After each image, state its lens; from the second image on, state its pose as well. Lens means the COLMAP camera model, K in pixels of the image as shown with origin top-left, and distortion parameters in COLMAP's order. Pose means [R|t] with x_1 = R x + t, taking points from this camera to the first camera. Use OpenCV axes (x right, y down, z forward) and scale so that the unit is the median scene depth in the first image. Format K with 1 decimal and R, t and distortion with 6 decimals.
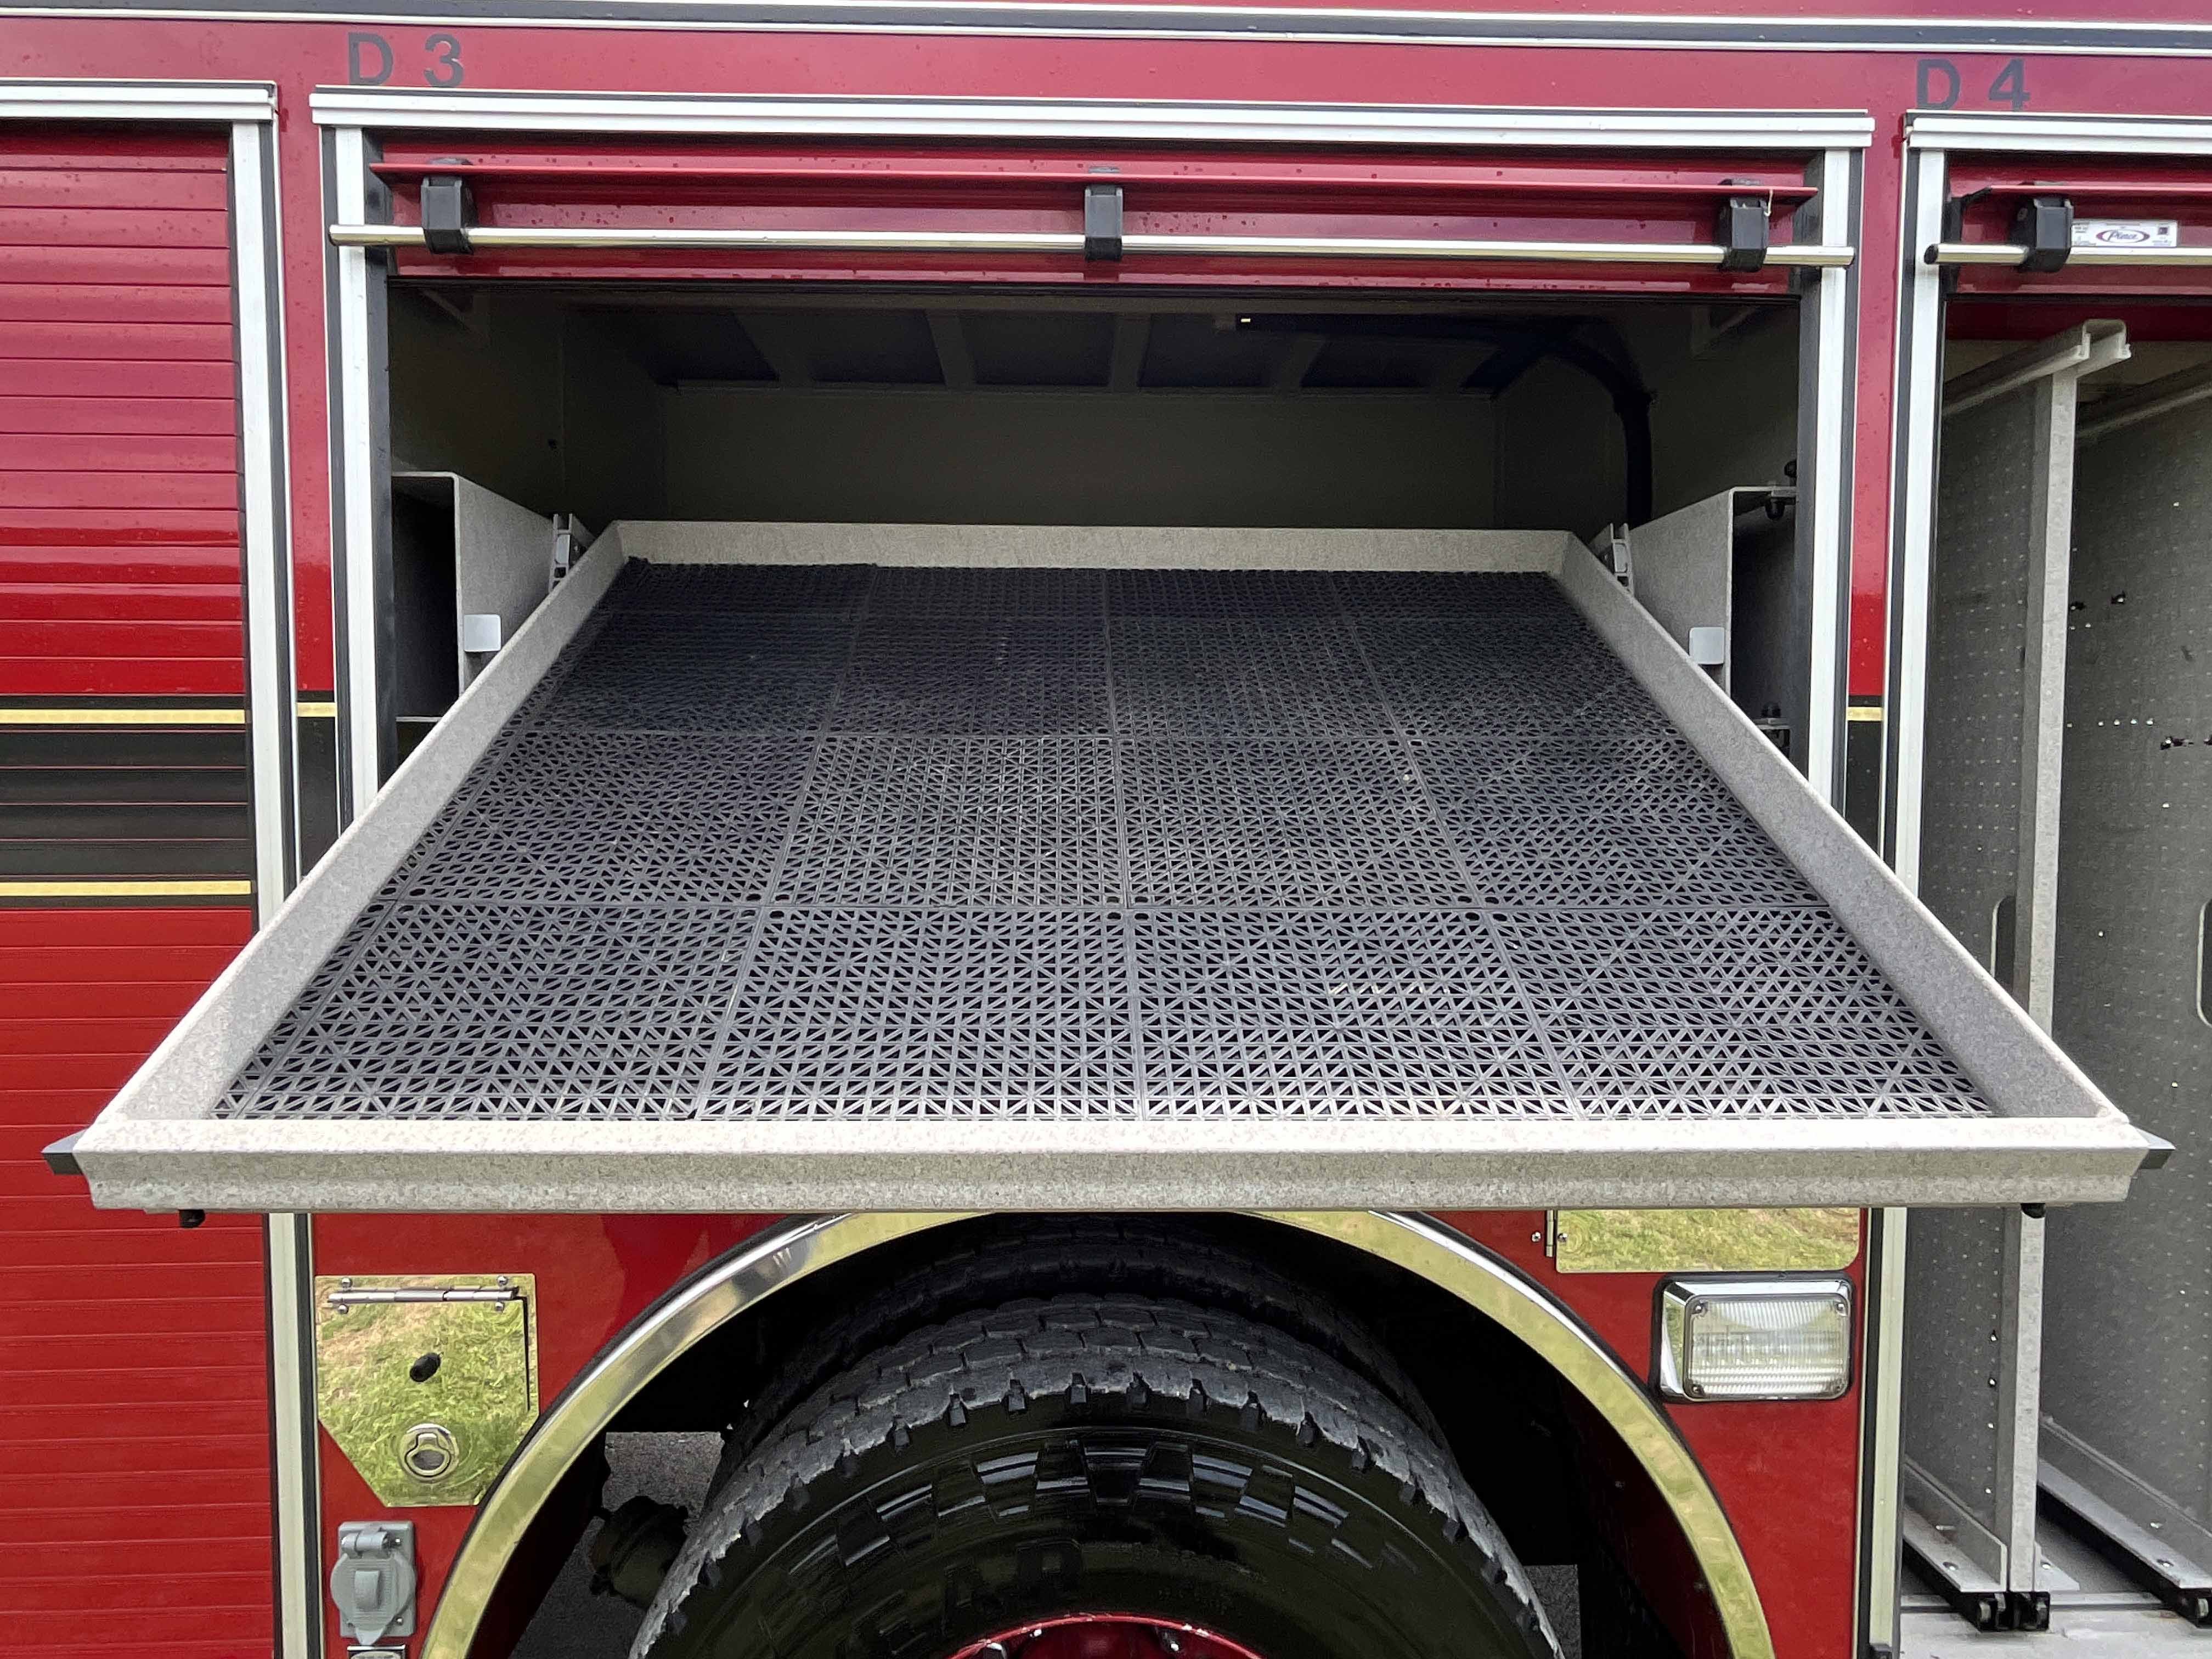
lens RADIAL K [[1284.0, 0, 1097.1], [0, 1284.0, 823.2], [0, 0, 1]] dist [-0.019632, 0.016818]
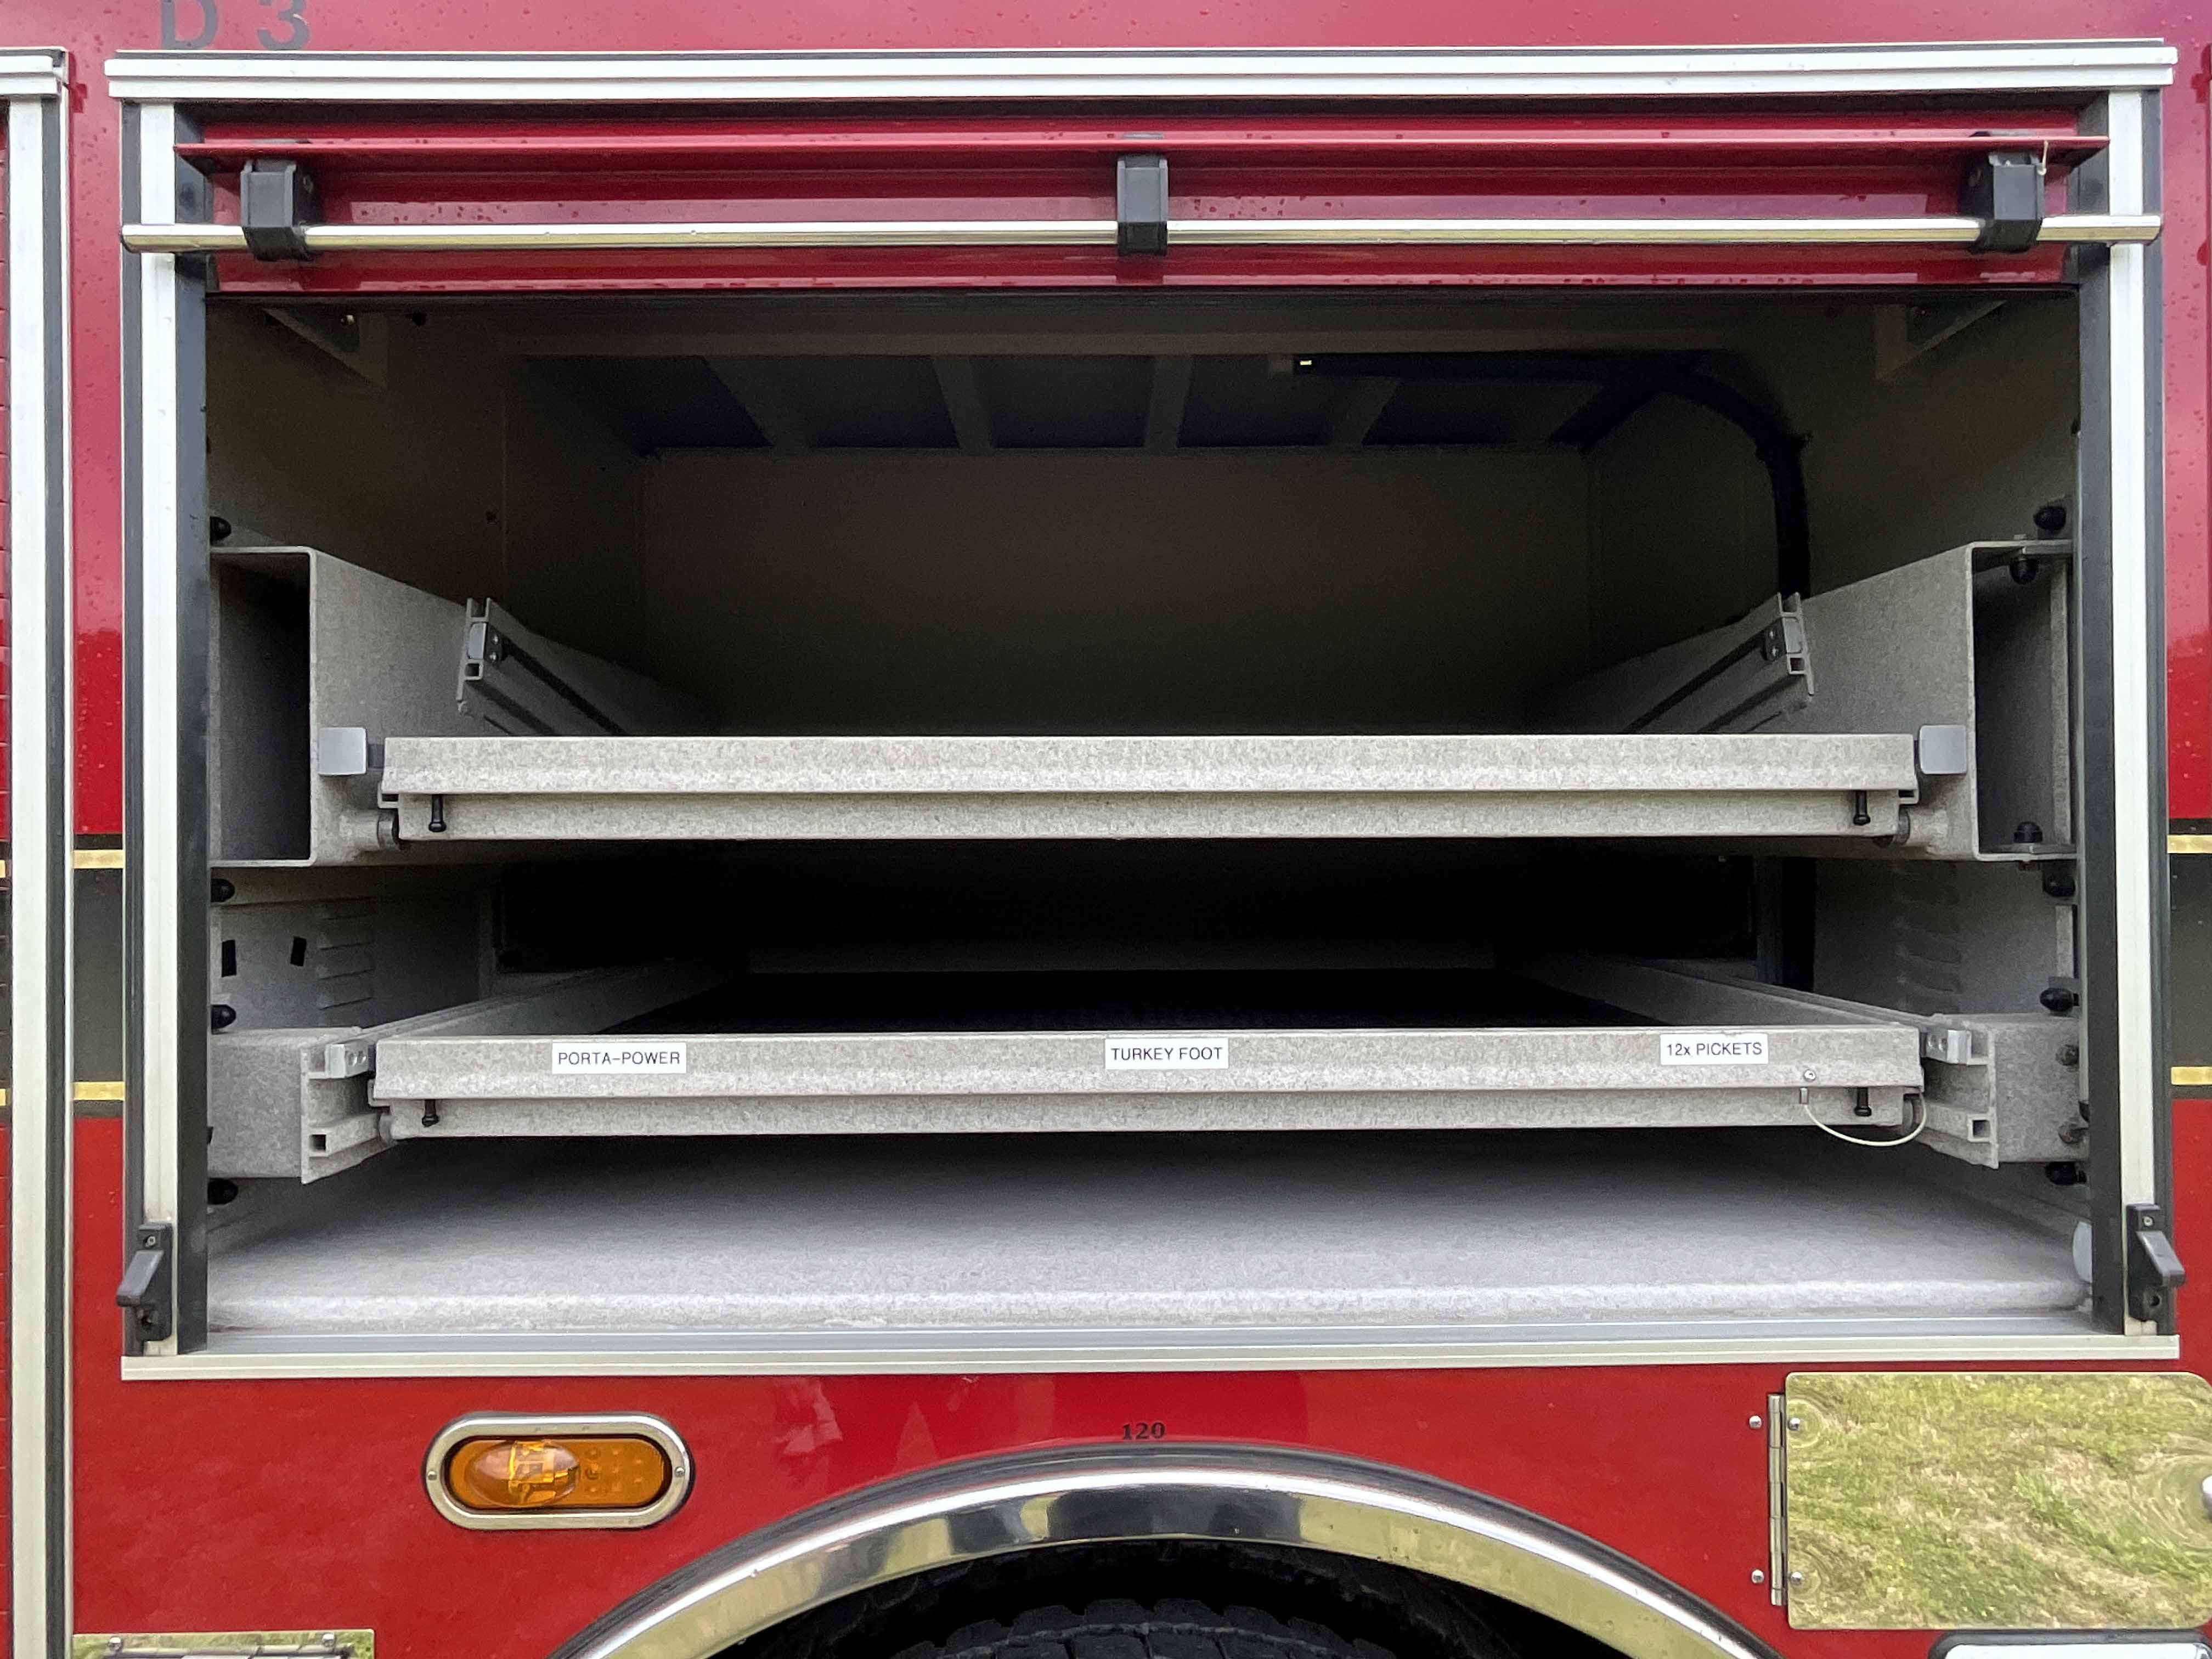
lens RADIAL K [[1284.0, 0, 1104.7], [0, 1284.0, 836.5], [0, 0, 1]] dist [-0.019632, 0.016818]
pose [[0.999730, -0.009213, -0.021336, -0.003905], [0.008141, 0.998726, -0.049800, -0.059510], [0.021767, 0.049613, 0.998531, 0.260991]]
